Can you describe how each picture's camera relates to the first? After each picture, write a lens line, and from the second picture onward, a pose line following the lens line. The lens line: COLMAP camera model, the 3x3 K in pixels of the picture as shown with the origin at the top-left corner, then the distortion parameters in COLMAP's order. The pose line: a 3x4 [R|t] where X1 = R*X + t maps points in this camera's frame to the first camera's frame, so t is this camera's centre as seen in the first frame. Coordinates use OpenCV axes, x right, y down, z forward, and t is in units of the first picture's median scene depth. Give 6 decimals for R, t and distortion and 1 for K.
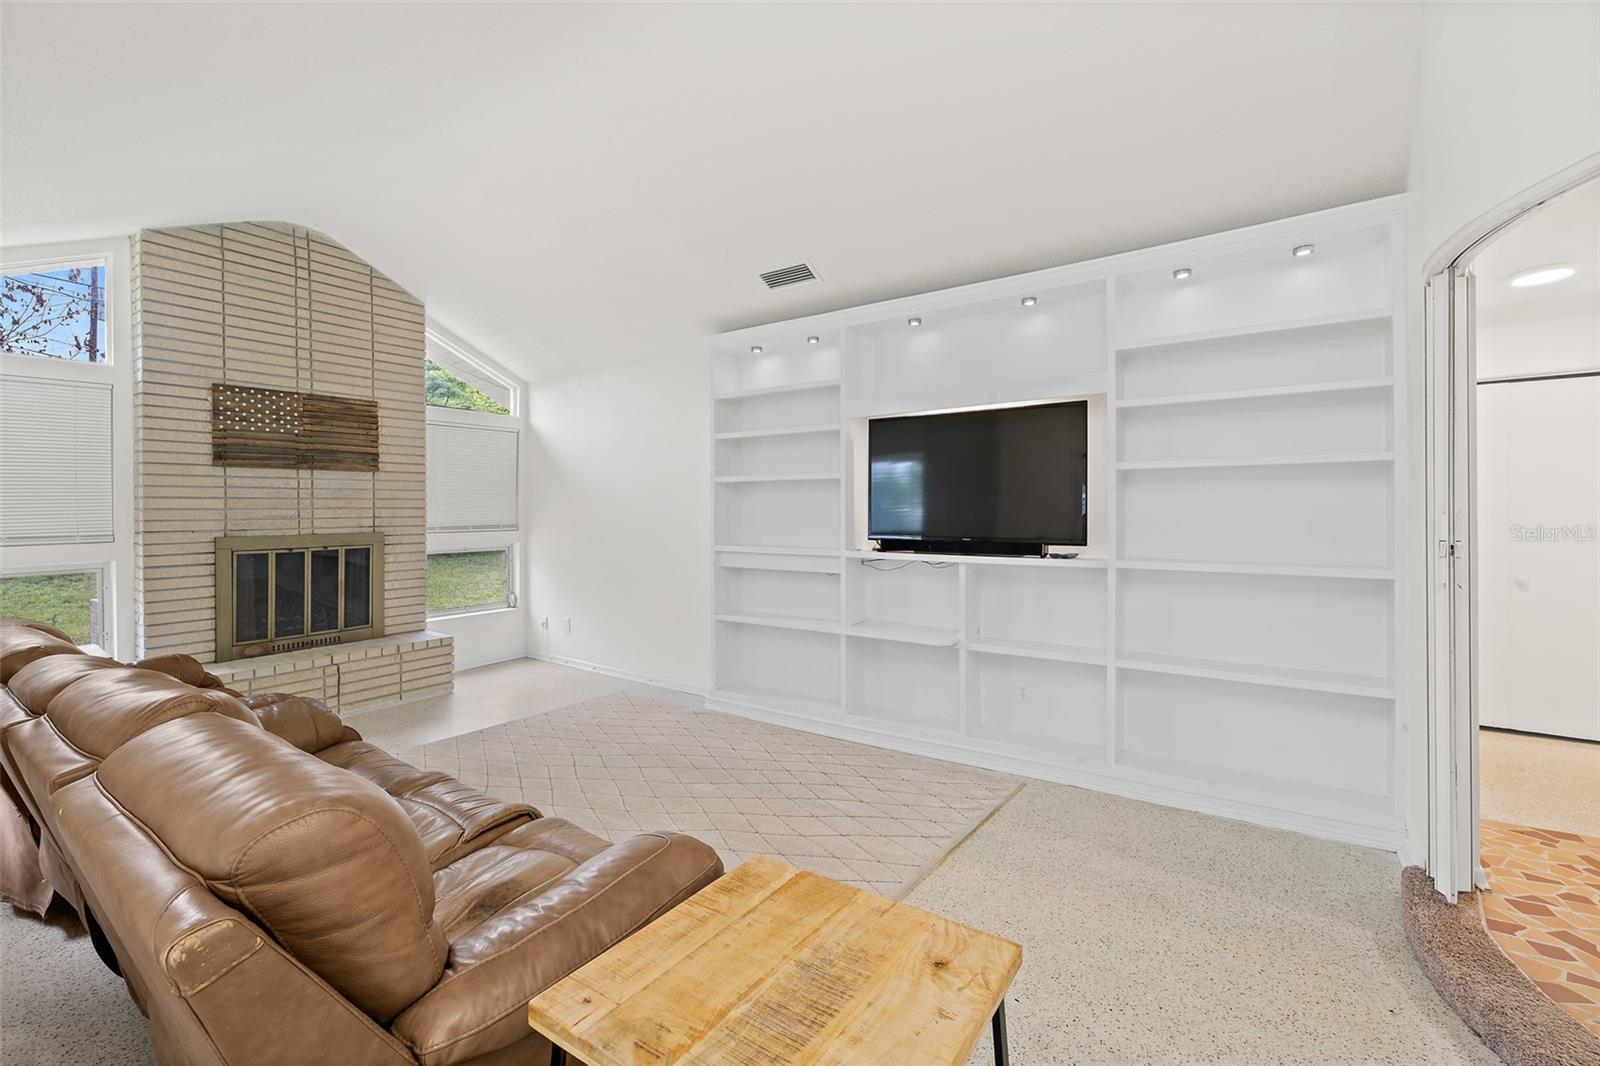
lens RADIAL K [[683.3, 0, 784.3], [0, 683.3, 506.2], [0, 0, 1]] dist [0.003365, -0.000400]
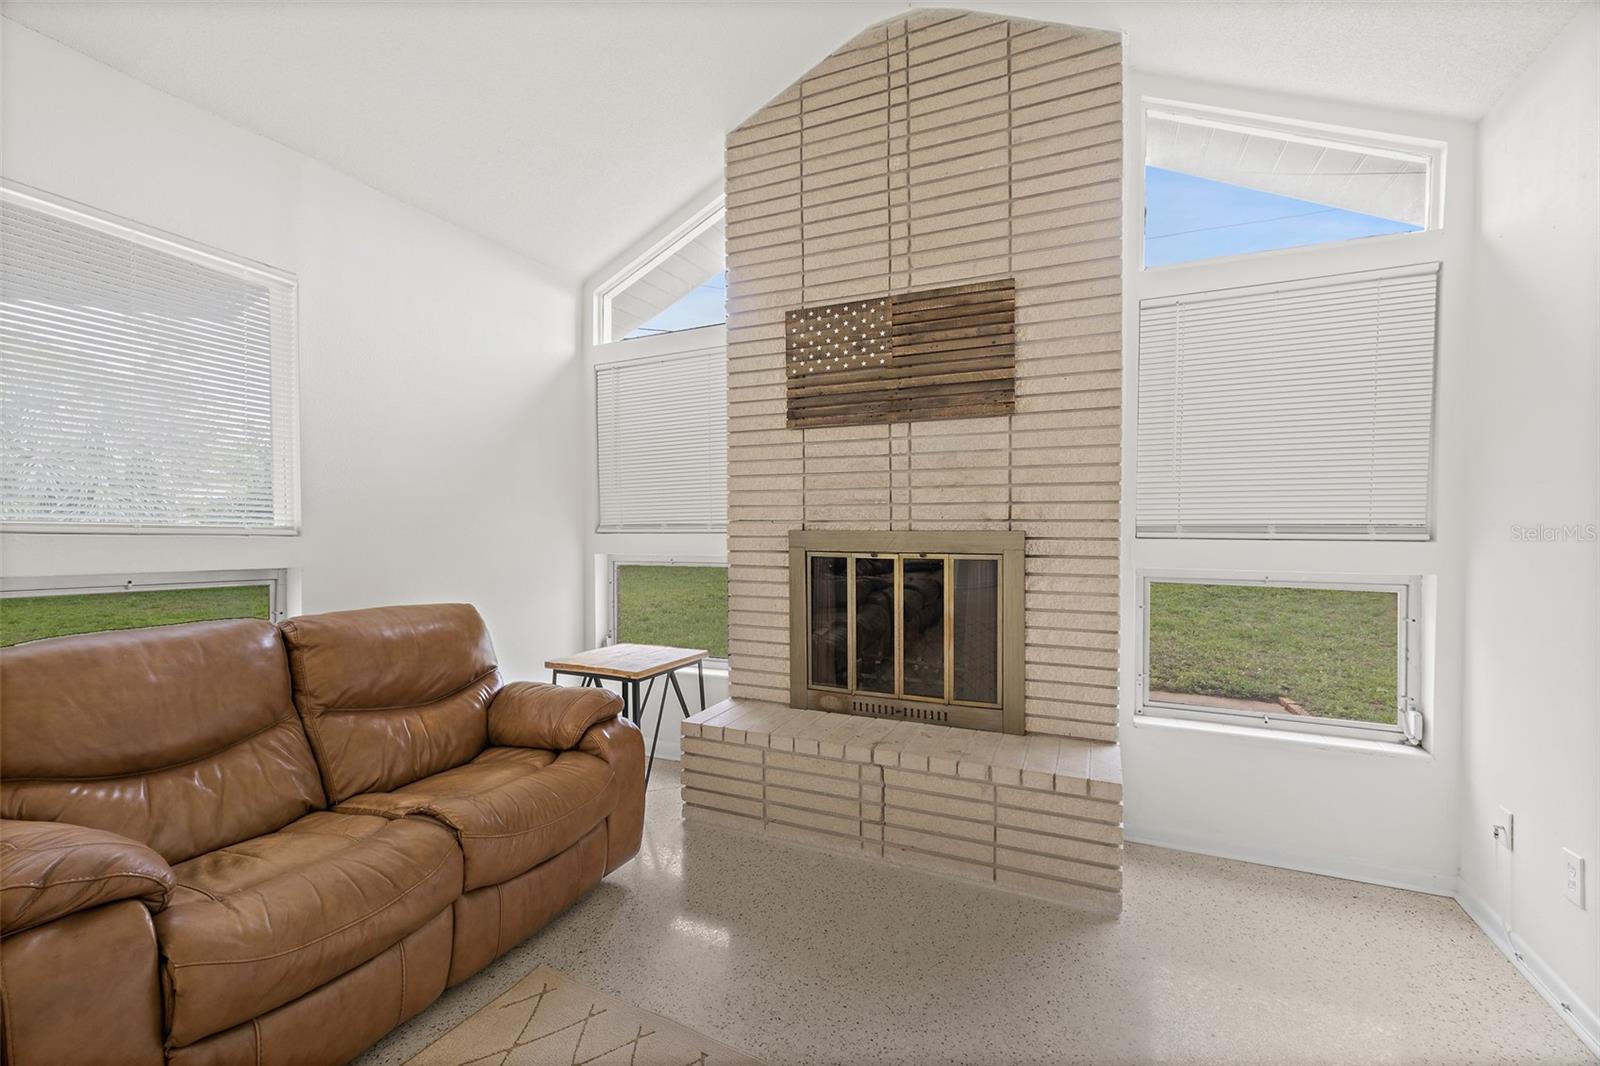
lens RADIAL K [[683.3, 0, 801.5], [0, 683.3, 528.6], [0, 0, 1]] dist [0.003365, -0.000400]
pose [[0.179130, 0.017307, -0.983673, -0.121435], [0.002428, 0.999834, 0.018034, 0.028316], [0.983822, -0.005619, 0.179059, 0.805929]]
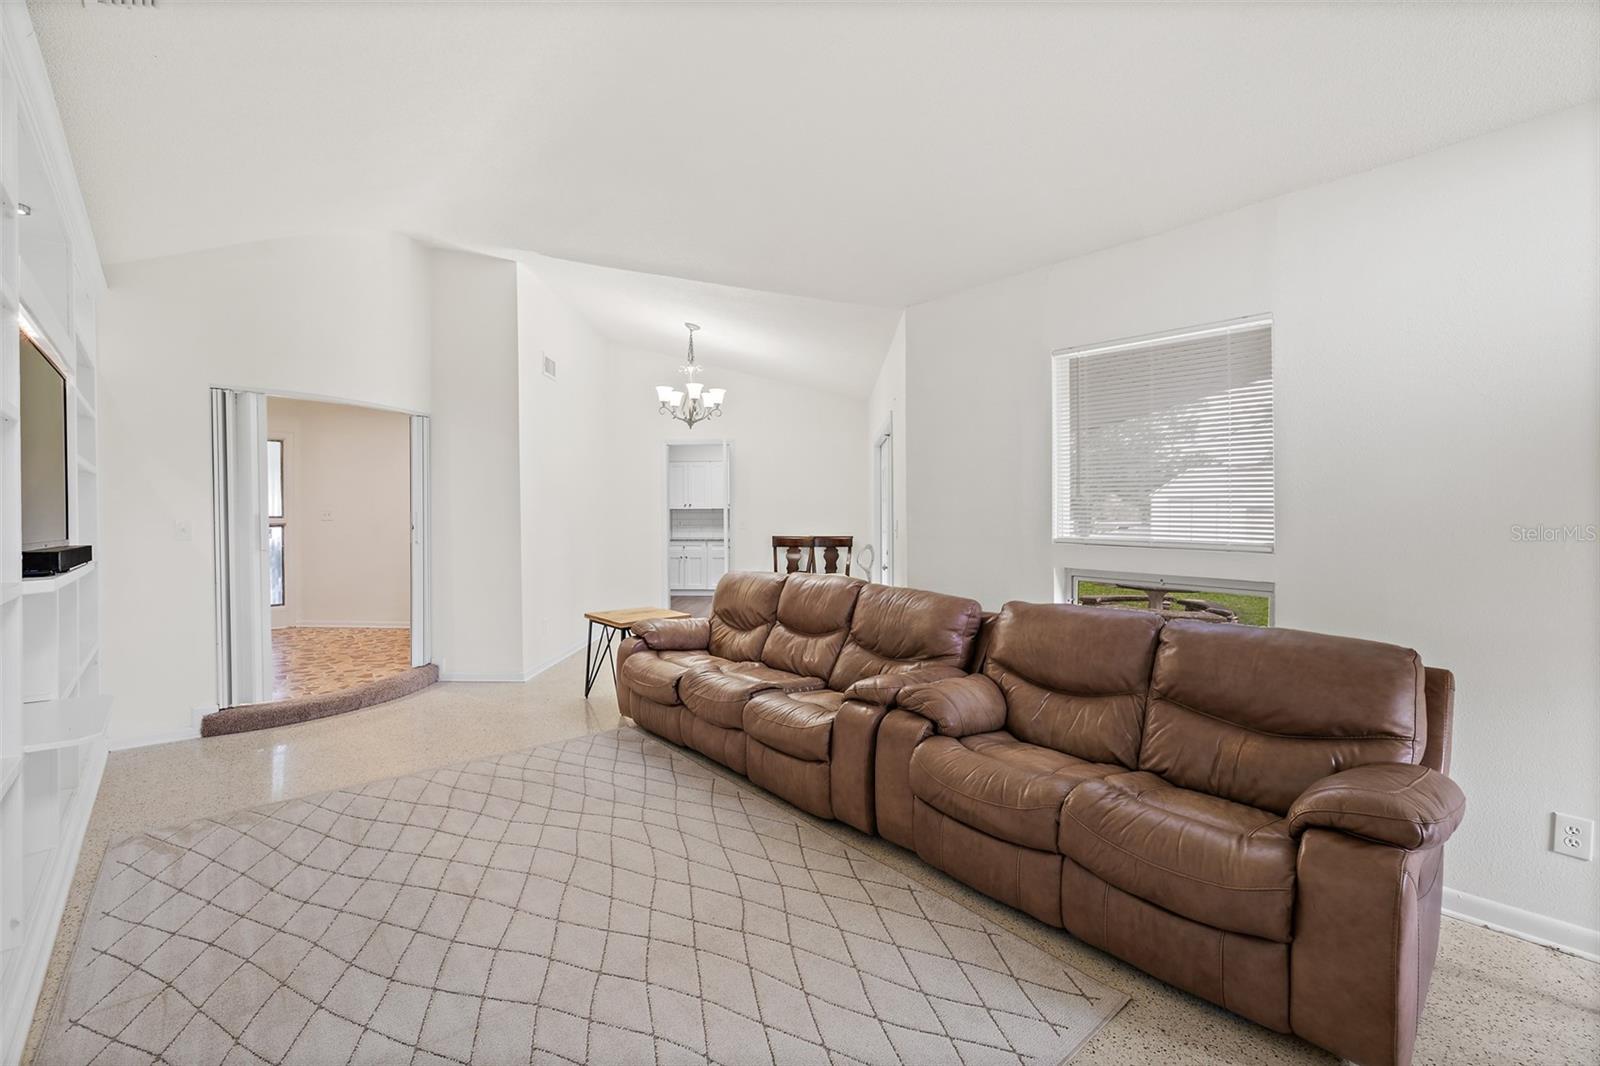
lens RADIAL K [[683.3, 0, 798.2], [0, 683.3, 532.8], [0, 0, 1]] dist [0.003365, -0.000400]
pose [[-0.972759, -0.001684, 0.231814, -0.798584], [-0.000570, 0.999988, 0.004871, 0.017113], [-0.231820, 0.004606, -0.972748, 1.528829]]
